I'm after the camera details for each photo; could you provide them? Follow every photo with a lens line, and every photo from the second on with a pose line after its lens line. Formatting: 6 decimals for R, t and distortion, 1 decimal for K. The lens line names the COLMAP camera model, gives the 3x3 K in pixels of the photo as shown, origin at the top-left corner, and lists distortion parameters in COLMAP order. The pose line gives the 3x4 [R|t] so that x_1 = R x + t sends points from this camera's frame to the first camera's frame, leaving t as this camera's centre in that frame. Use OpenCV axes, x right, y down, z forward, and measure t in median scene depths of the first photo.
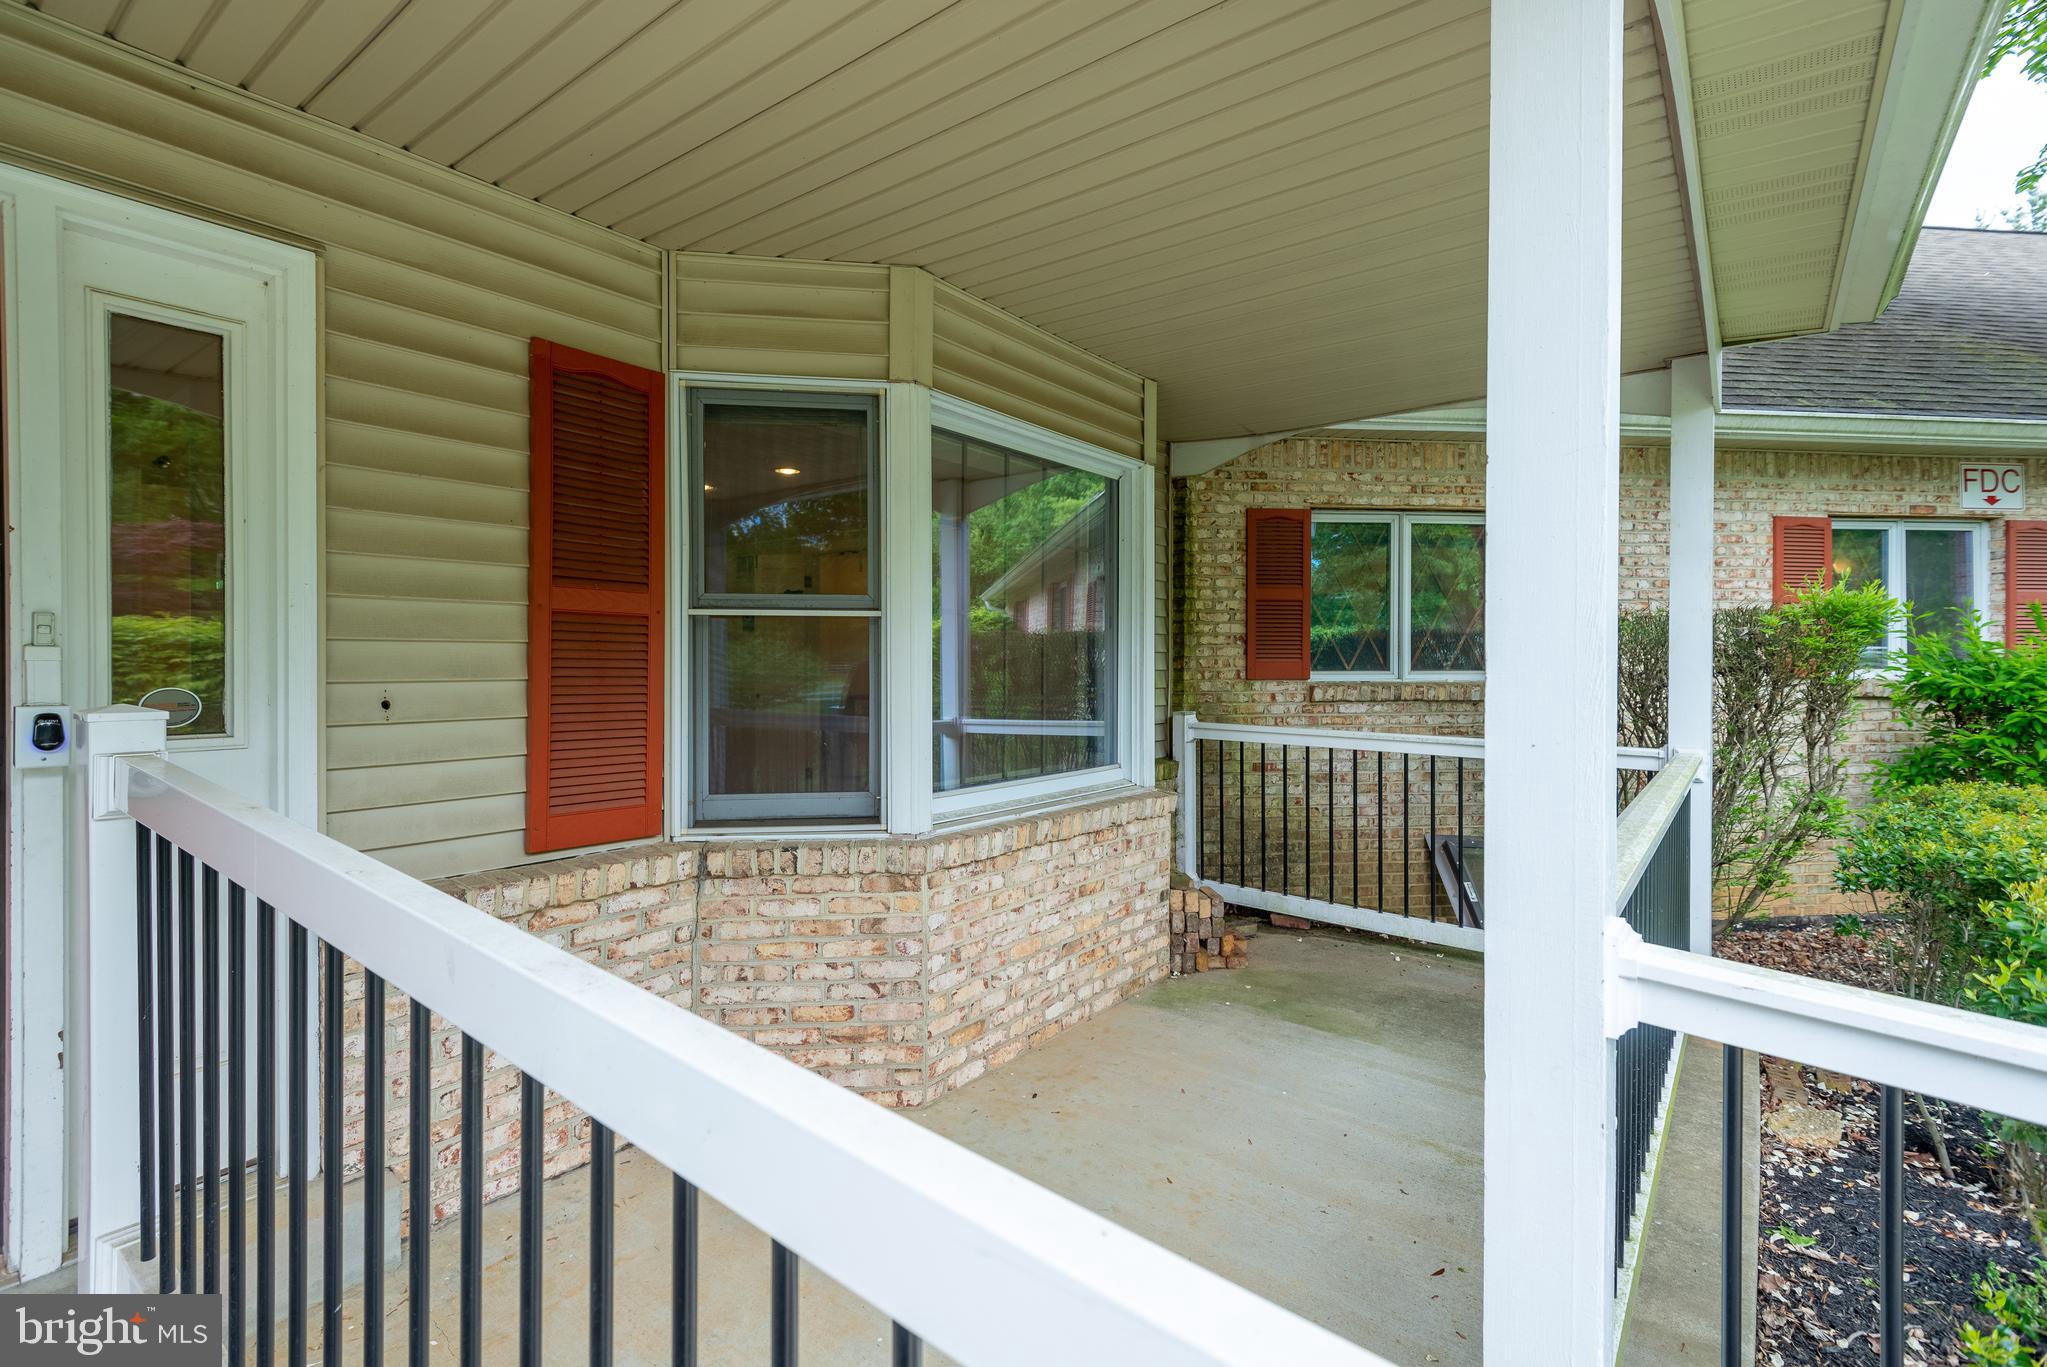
lens RADIAL K [[895.7, 0, 1022.0], [0, 895.7, 664.3], [0, 0, 1]] dist [0.020390, -0.012151]
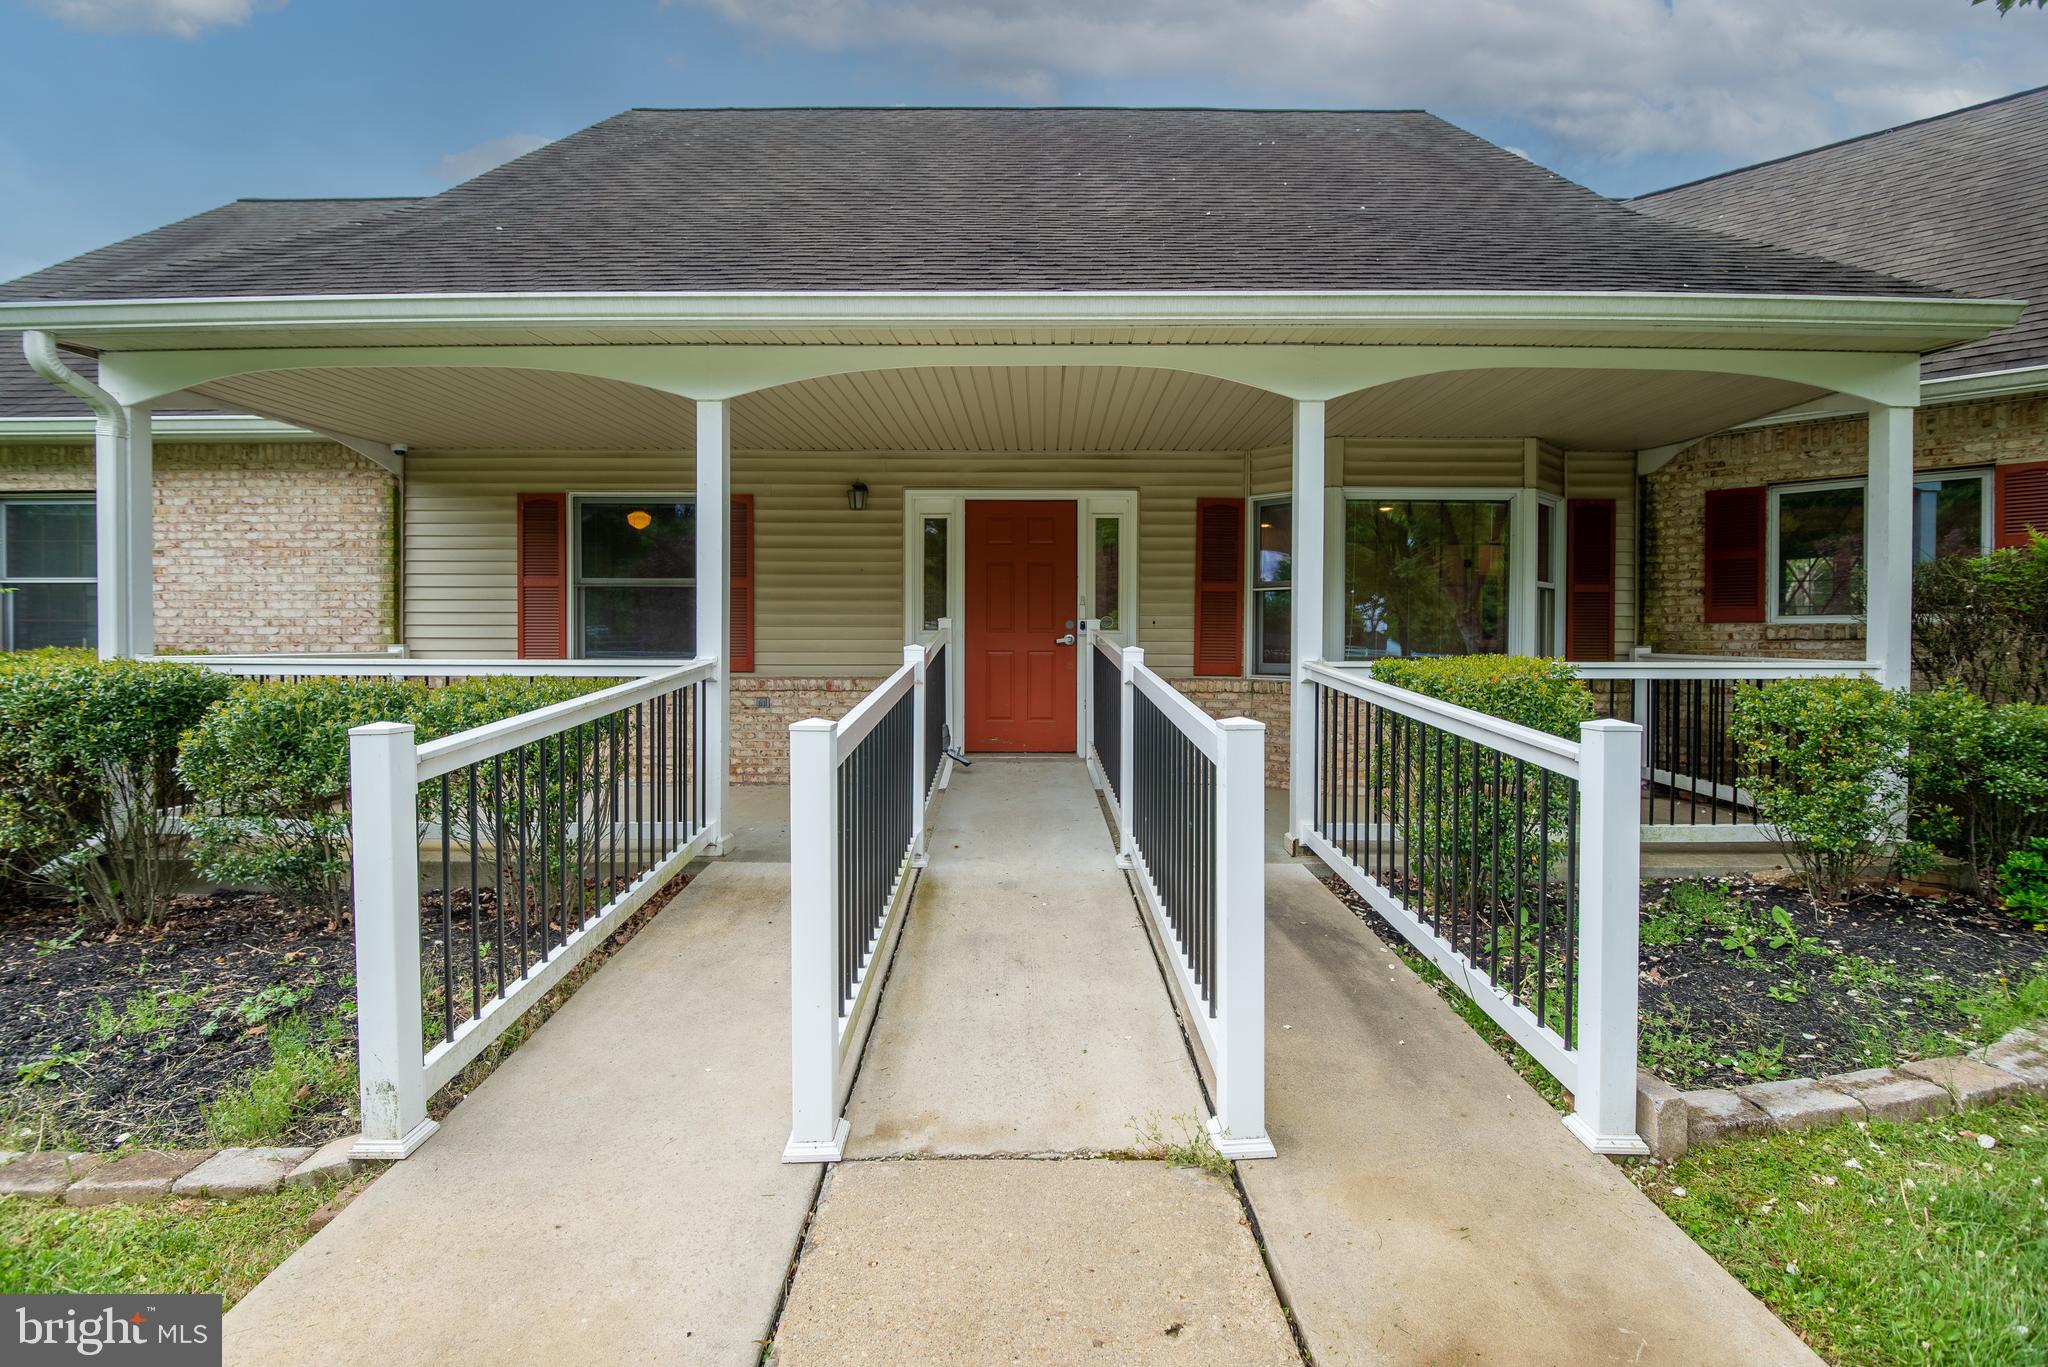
lens RADIAL K [[957.0, 0, 1019.3], [0, 957.0, 644.7], [0, 0, 1]] dist [0.052036, -0.016866]
pose [[0.585833, 0.011690, -0.810347, 0.828502], [-0.007893, 0.999931, 0.008719, 0.045274], [0.810393, 0.001289, 0.585885, -0.648165]]
